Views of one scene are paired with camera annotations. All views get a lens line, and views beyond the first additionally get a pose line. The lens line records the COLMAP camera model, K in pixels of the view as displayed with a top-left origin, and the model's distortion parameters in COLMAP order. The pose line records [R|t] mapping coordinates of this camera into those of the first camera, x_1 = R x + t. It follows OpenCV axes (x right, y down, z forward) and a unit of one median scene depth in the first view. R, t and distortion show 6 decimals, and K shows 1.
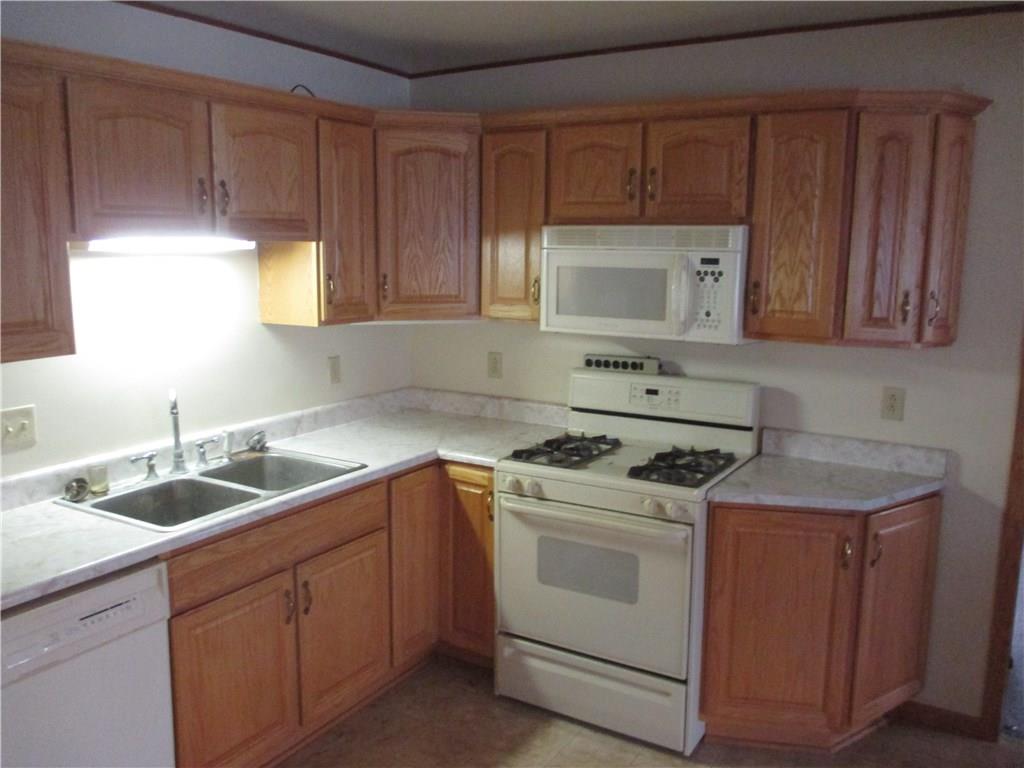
lens RADIAL K [[866.3, 0, 515.6], [0, 866.3, 385.0], [0, 0, 1]] dist [0.013000, 0.009930]
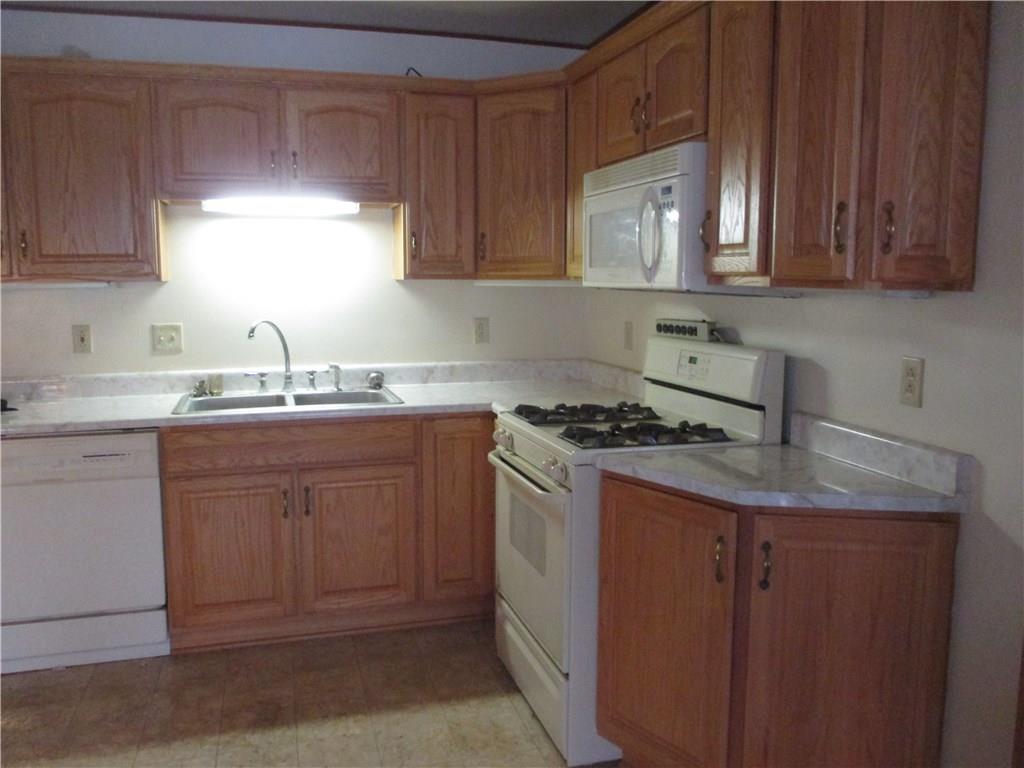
lens RADIAL K [[866.3, 0, 513.6], [0, 866.3, 381.1], [0, 0, 1]] dist [0.013000, 0.009930]
pose [[0.731364, 0.071923, -0.678184, 0.640562], [-0.104329, 0.994518, -0.007040, 0.055920], [0.673960, 0.075903, 0.734858, 0.278293]]
